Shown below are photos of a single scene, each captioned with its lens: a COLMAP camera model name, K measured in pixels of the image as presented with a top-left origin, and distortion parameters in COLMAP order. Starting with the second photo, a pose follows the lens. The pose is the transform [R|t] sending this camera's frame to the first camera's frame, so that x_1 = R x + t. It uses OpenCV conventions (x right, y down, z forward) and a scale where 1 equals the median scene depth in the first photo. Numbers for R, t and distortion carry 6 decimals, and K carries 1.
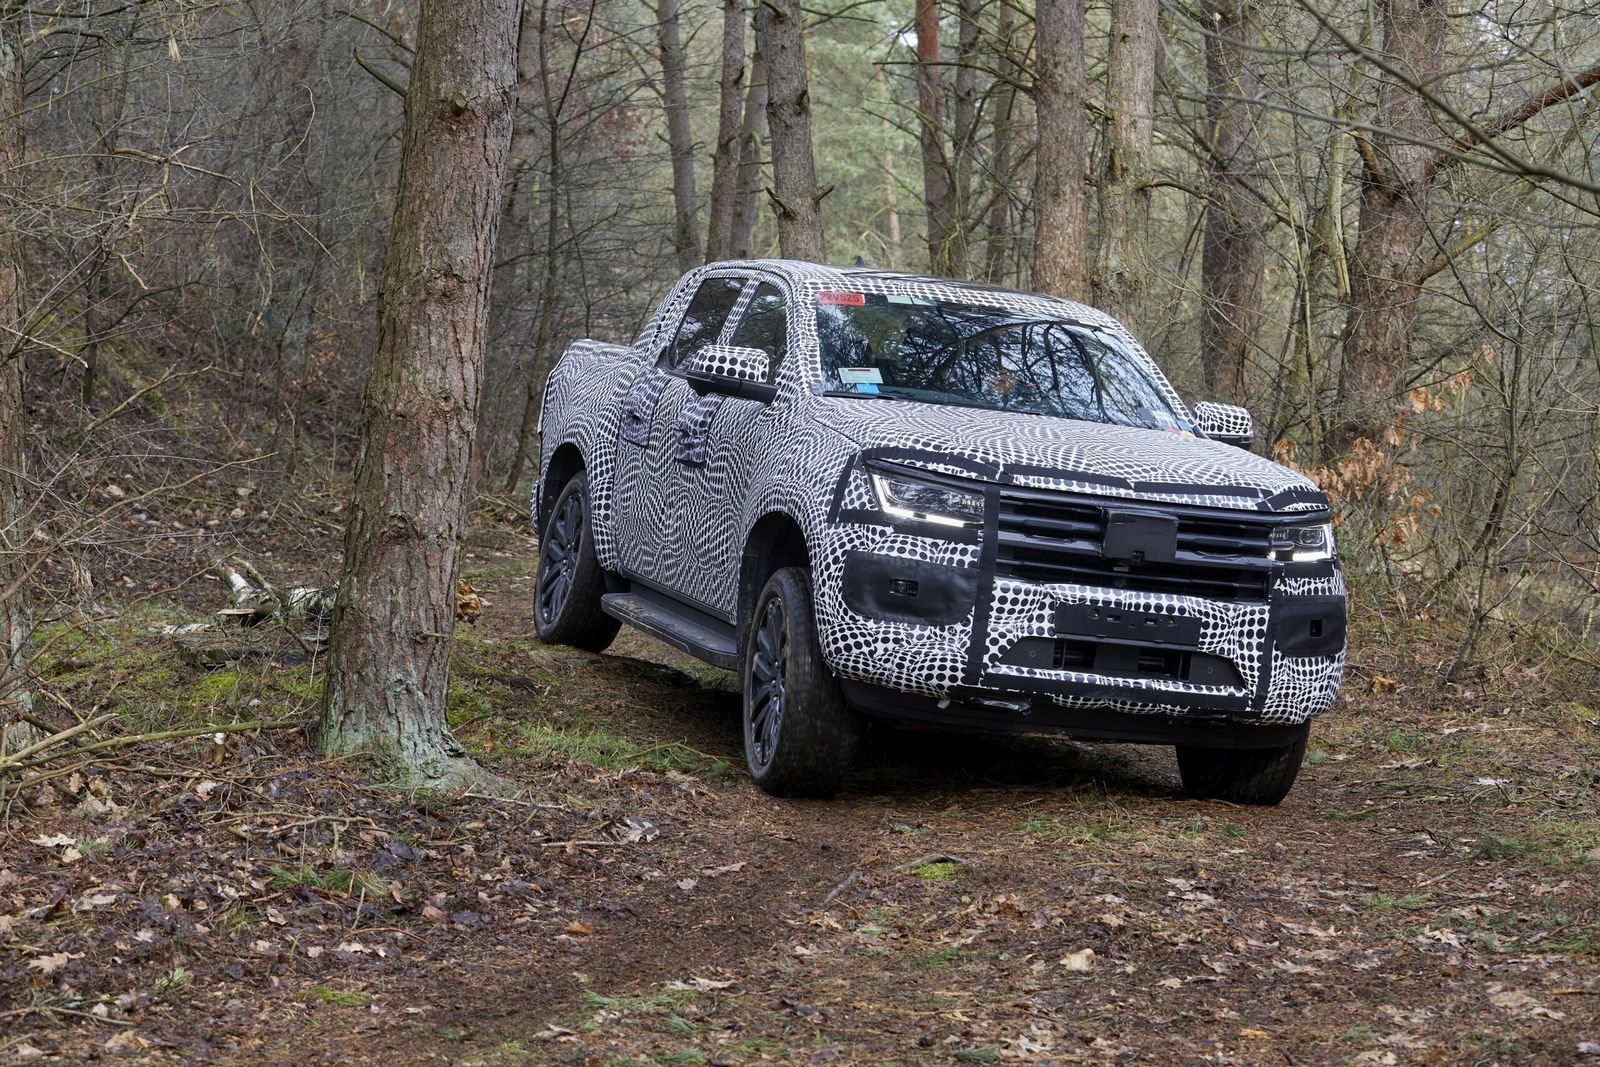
lens RADIAL K [[3696.1, 0, 800.0], [0, 3696.1, 533.5], [0, 0, 1]] dist [-0.311021, -0.121535]
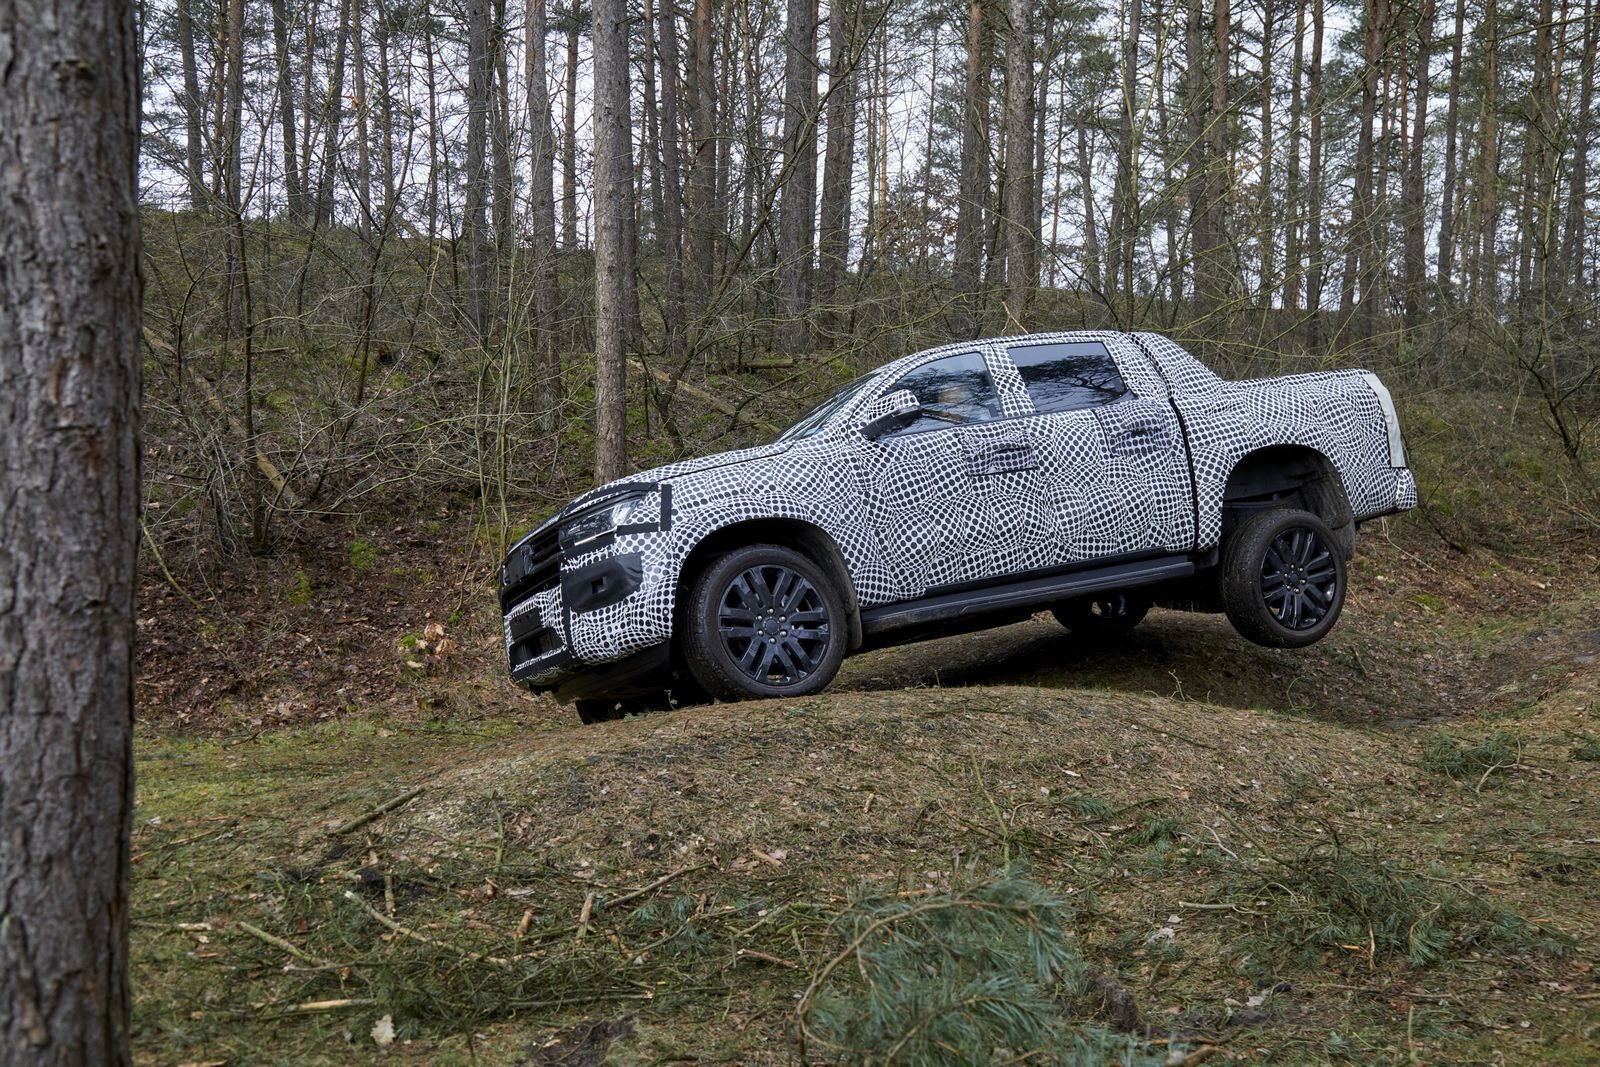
lens RADIAL K [[1614.1, 0, 829.4], [0, 1614.1, 537.9], [0, 0, 1]] dist [-0.020093, -0.002533]
pose [[0.155267, -0.264632, -0.951768, 0.745836], [0.172329, 0.955935, -0.237678, 0.169822], [0.972726, -0.127113, 0.194029, 0.991072]]
